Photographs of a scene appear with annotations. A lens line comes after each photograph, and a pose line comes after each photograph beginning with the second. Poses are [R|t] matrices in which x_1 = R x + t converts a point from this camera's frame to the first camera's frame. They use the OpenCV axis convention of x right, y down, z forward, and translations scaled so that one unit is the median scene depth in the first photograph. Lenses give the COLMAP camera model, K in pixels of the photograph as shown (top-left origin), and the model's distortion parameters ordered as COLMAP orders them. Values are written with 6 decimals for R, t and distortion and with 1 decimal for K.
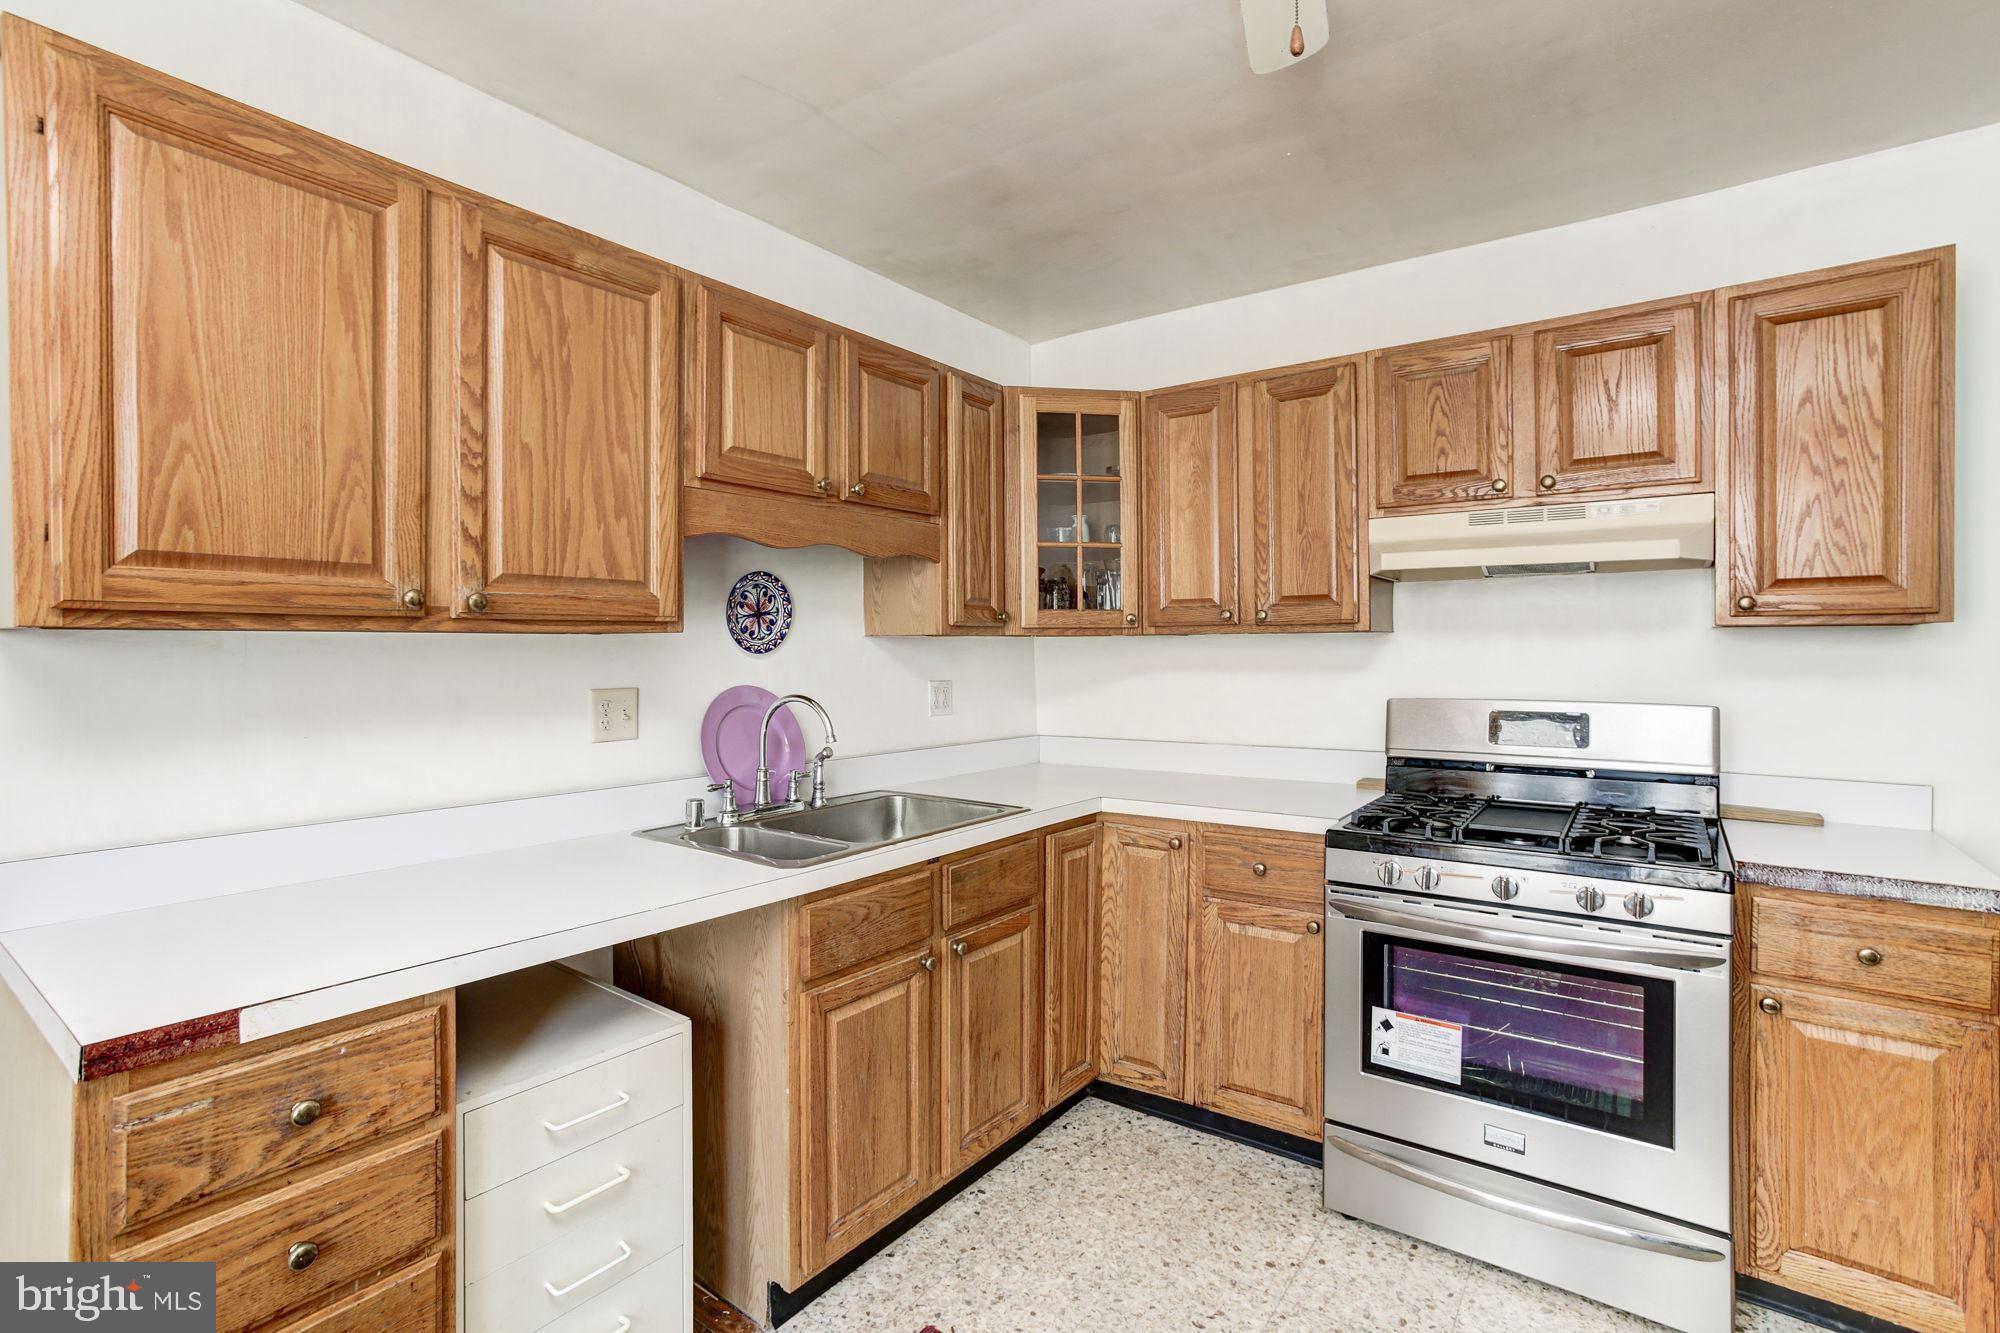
lens RADIAL K [[923.0, 0, 995.7], [0, 923.0, 646.0], [0, 0, 1]] dist [-0.042309, 0.018639]
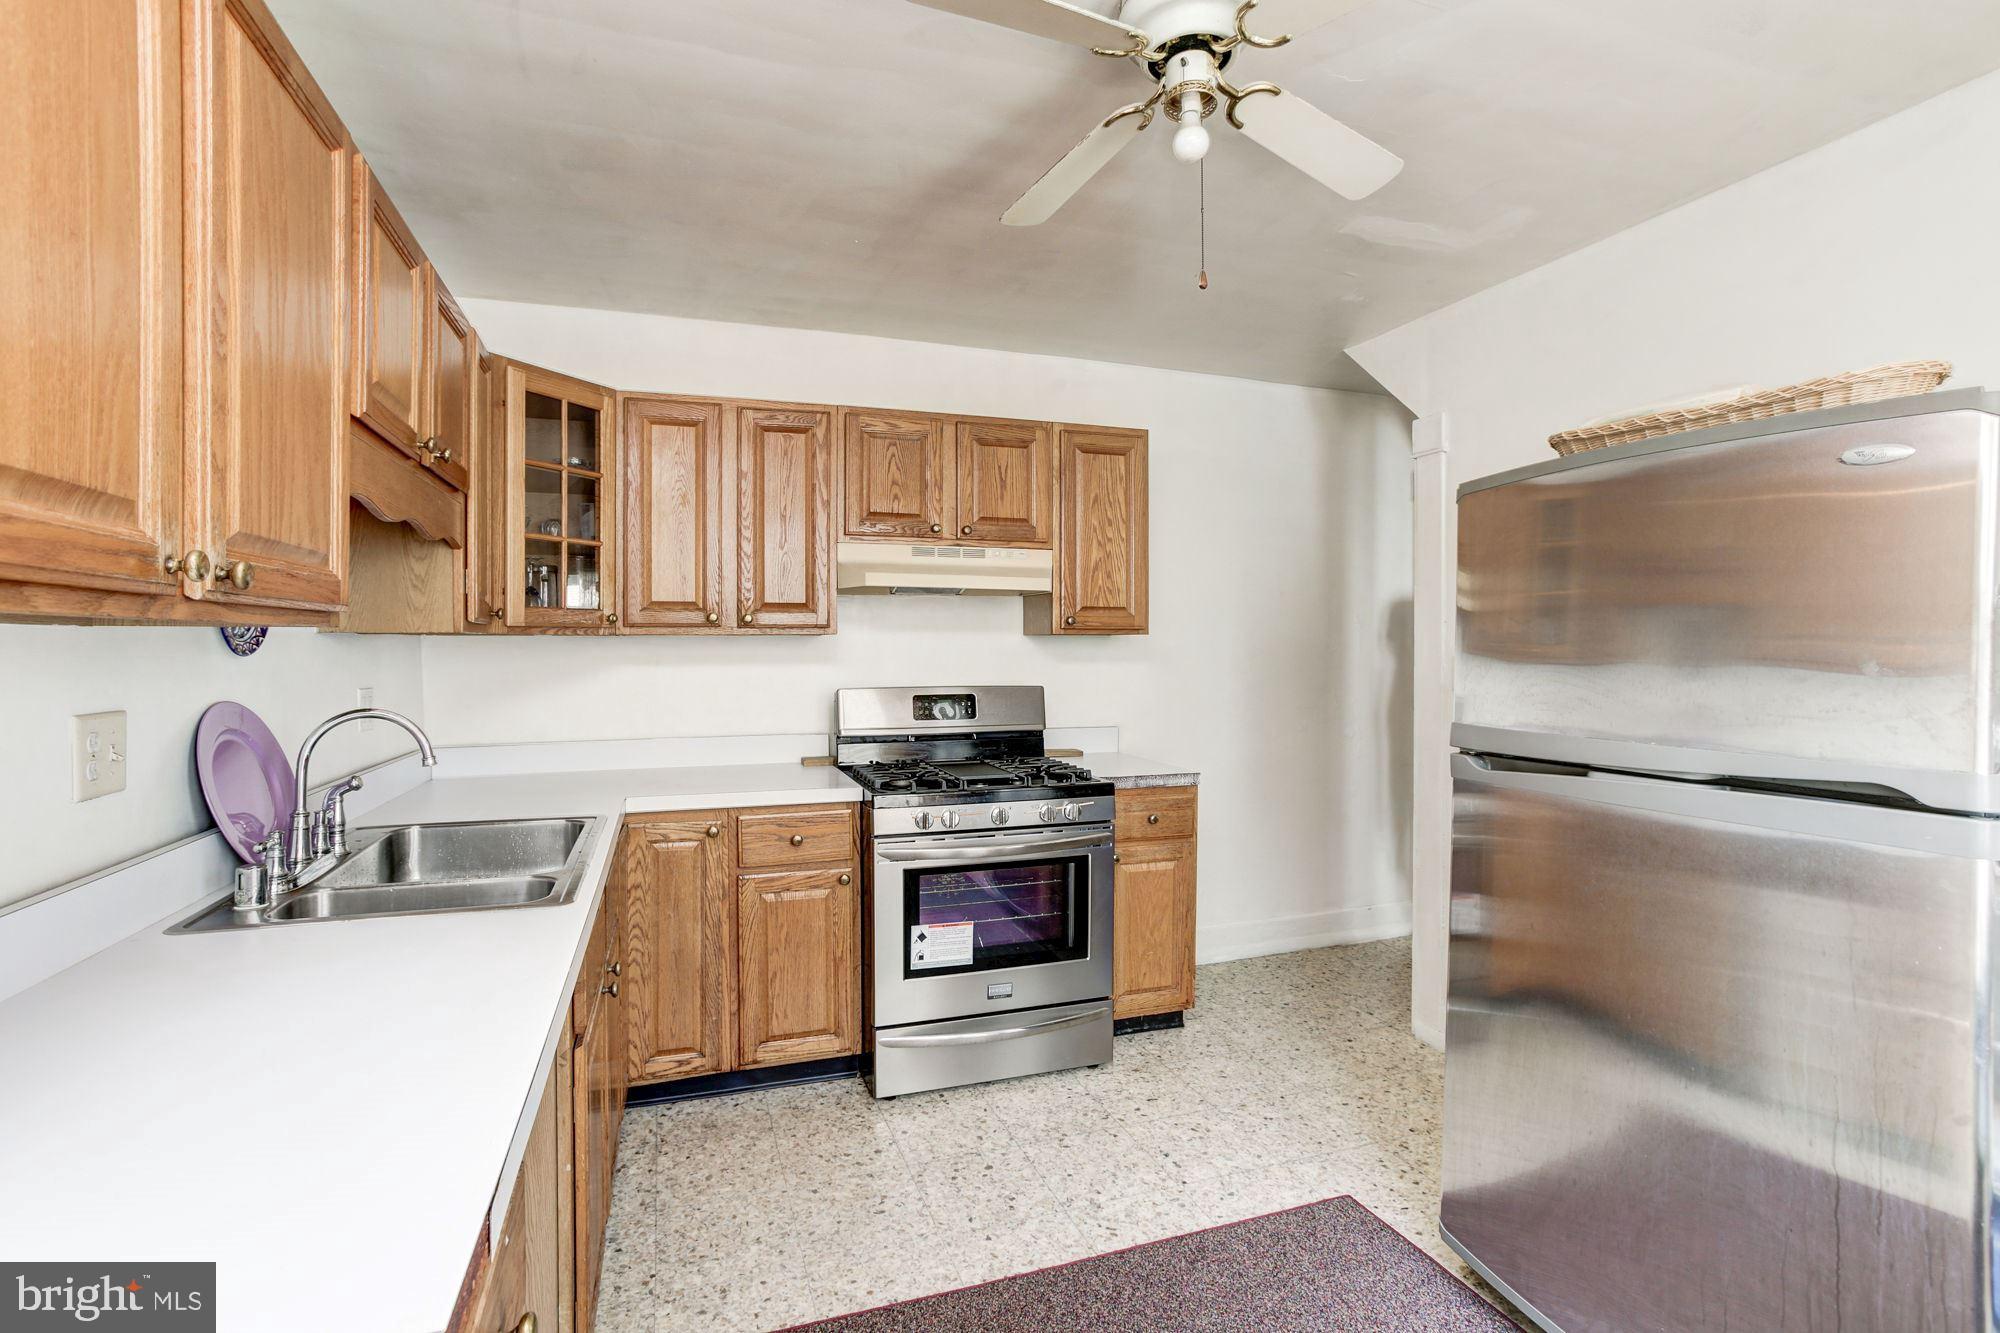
lens RADIAL K [[923.0, 0, 925.5], [0, 923.0, 648.1], [0, 0, 1]] dist [-0.042309, 0.018639]
pose [[0.609978, 0.000050, 0.792419, -0.524605], [-0.002143, 0.999996, 0.001586, -0.000181], [-0.792416, -0.002665, 0.609976, 0.165324]]
